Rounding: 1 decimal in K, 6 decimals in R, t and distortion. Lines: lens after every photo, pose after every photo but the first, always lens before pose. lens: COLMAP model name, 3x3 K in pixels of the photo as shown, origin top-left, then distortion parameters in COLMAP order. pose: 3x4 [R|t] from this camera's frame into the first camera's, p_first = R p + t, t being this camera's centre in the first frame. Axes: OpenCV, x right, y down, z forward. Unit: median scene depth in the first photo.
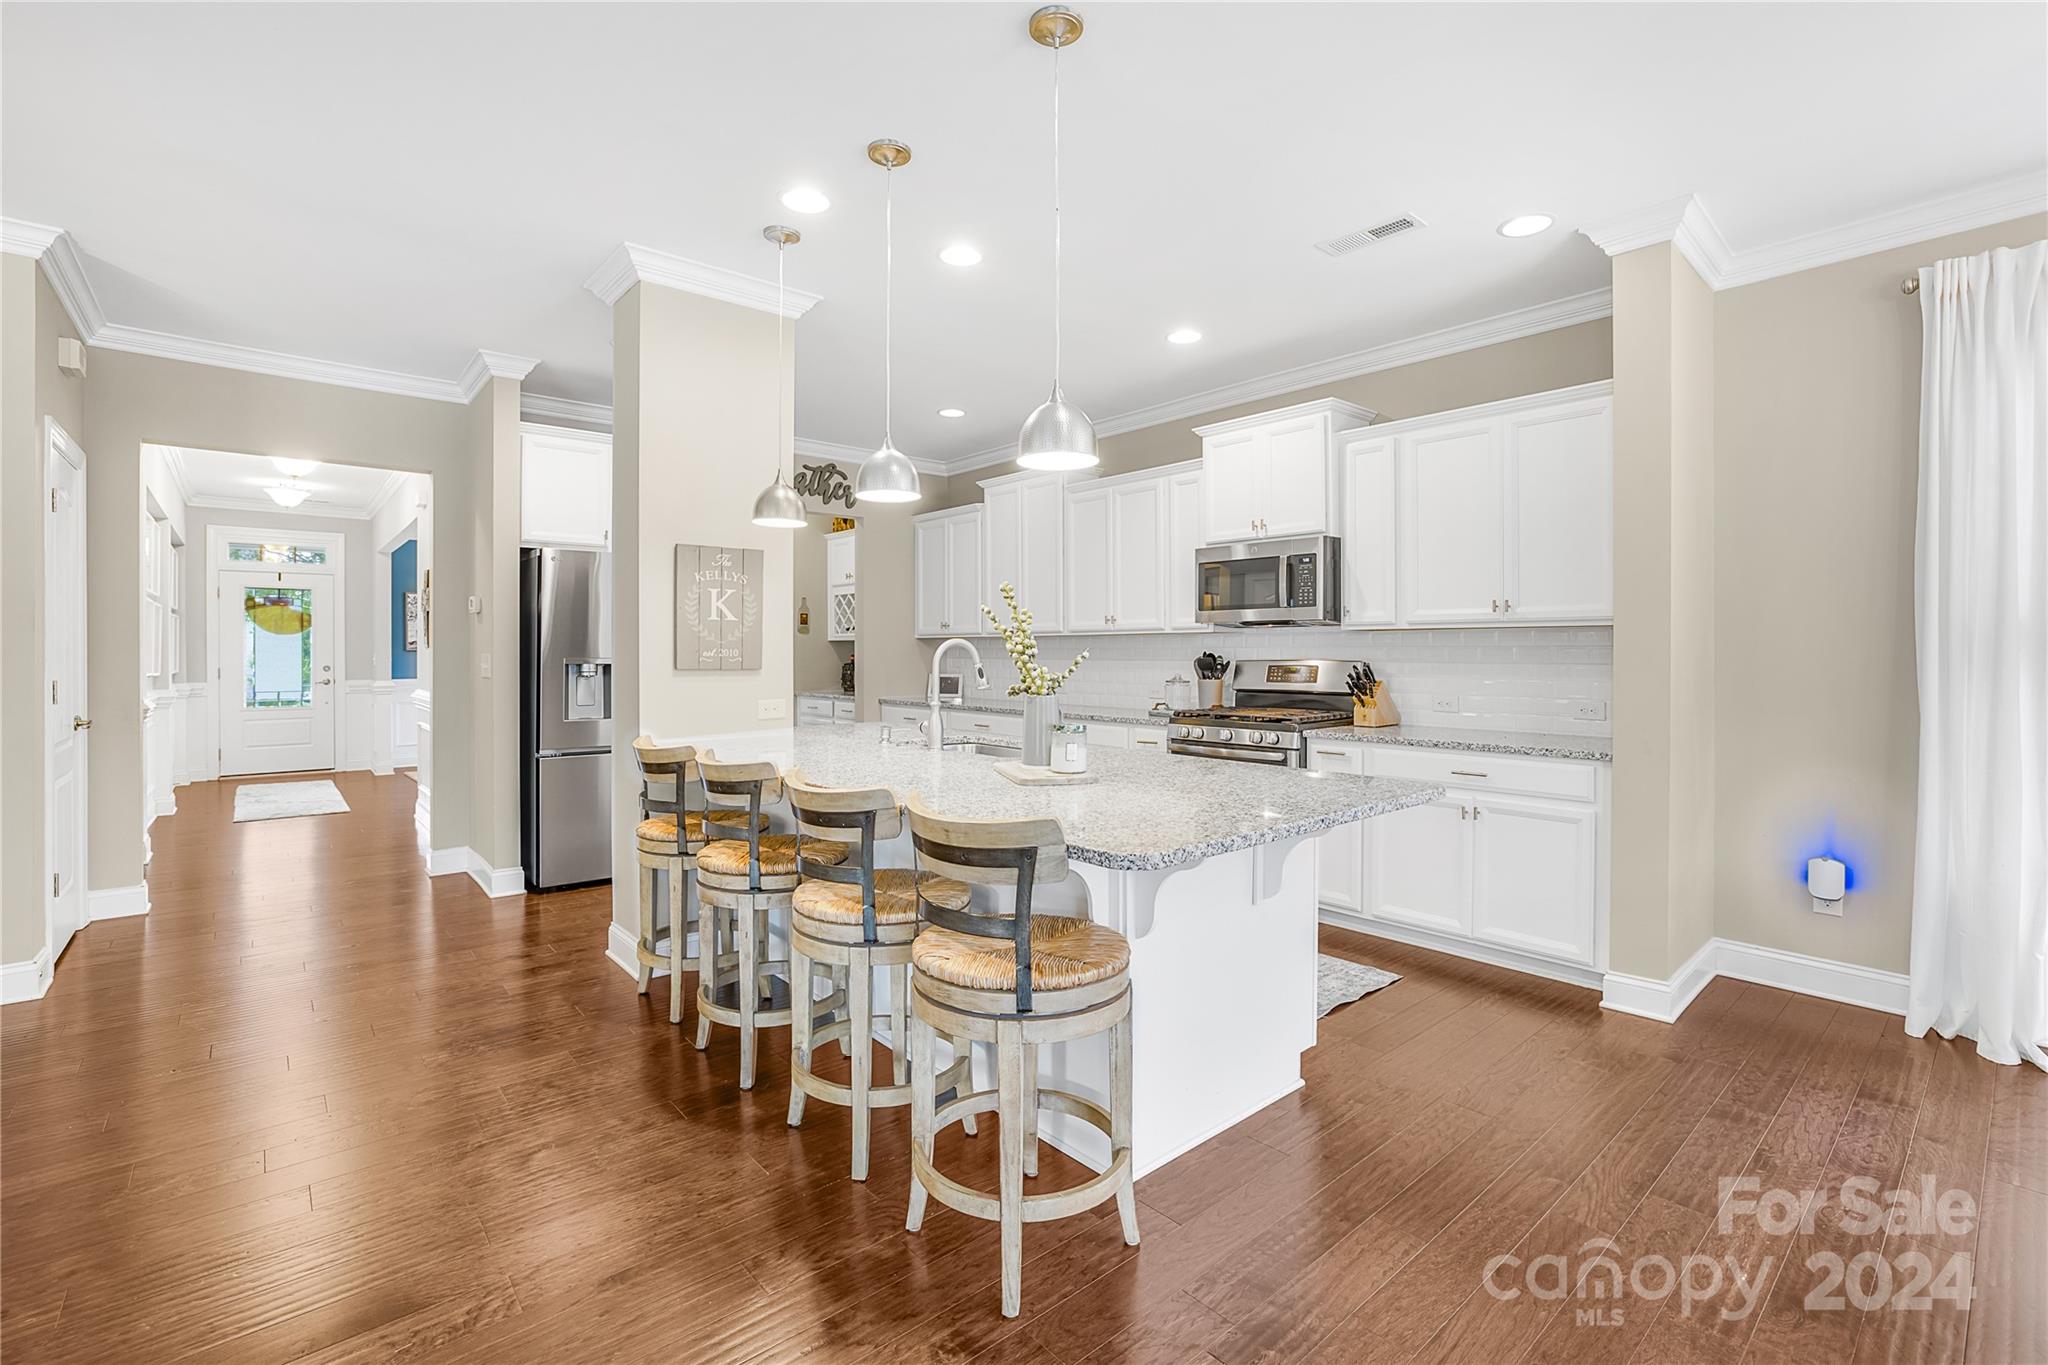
lens RADIAL K [[912.9, 0, 1020.0], [0, 912.9, 651.6], [0, 0, 1]] dist [-0.044653, 0.019715]
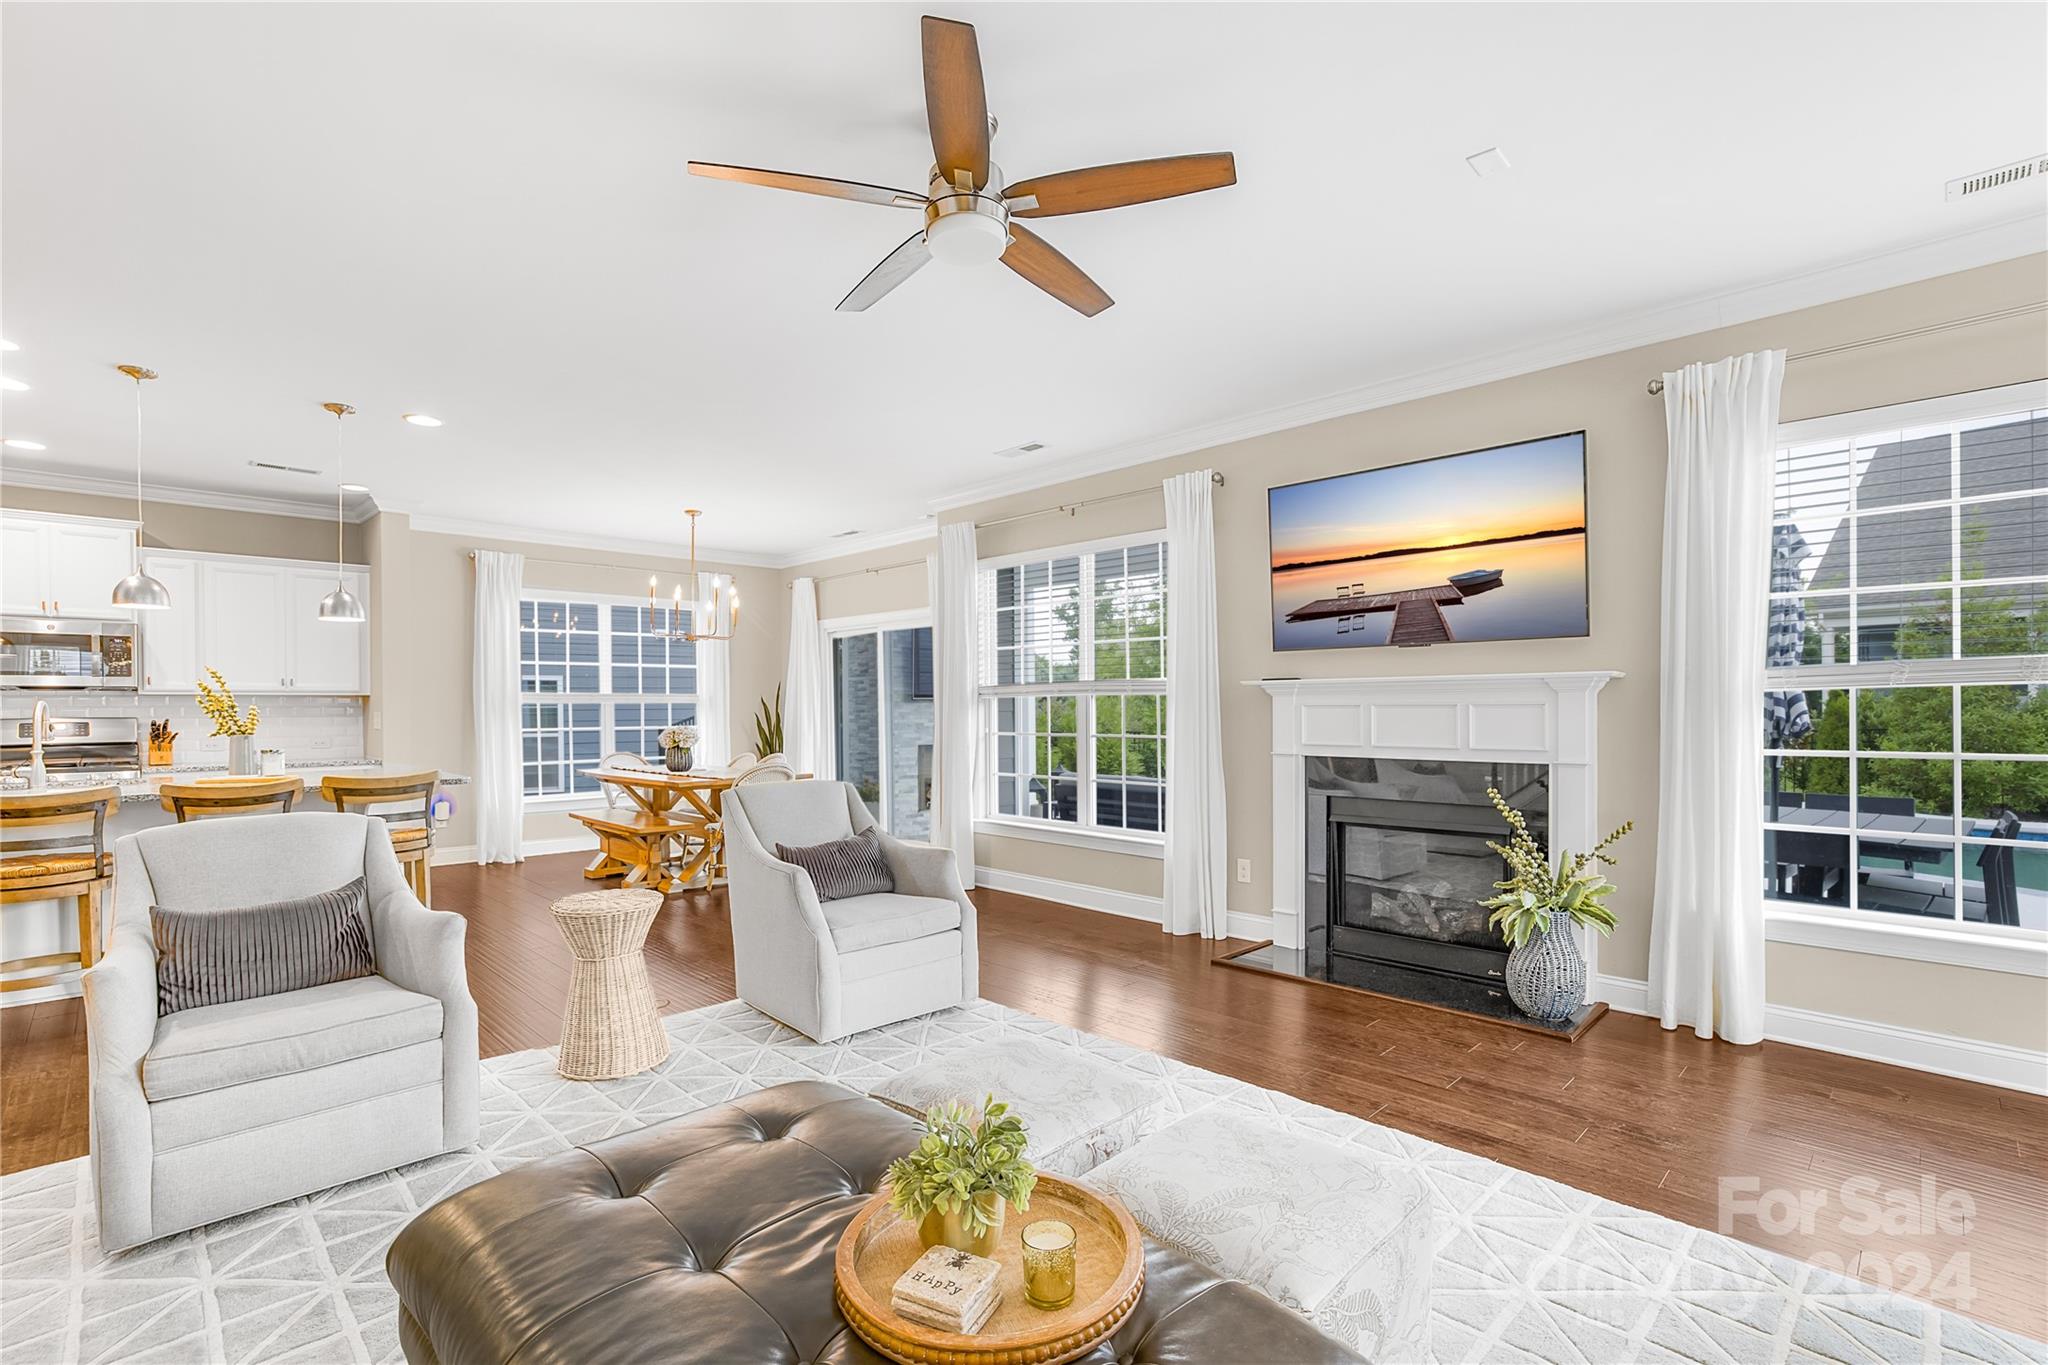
lens RADIAL K [[897.4, 0, 1016.2], [0, 897.4, 712.0], [0, 0, 1]] dist [-0.046455, 0.017794]
pose [[-0.081212, -0.005335, 0.996683, -1.013948], [0.007461, 0.999954, 0.005960, 0.003919], [-0.996669, 0.007920, -0.081168, -0.182344]]
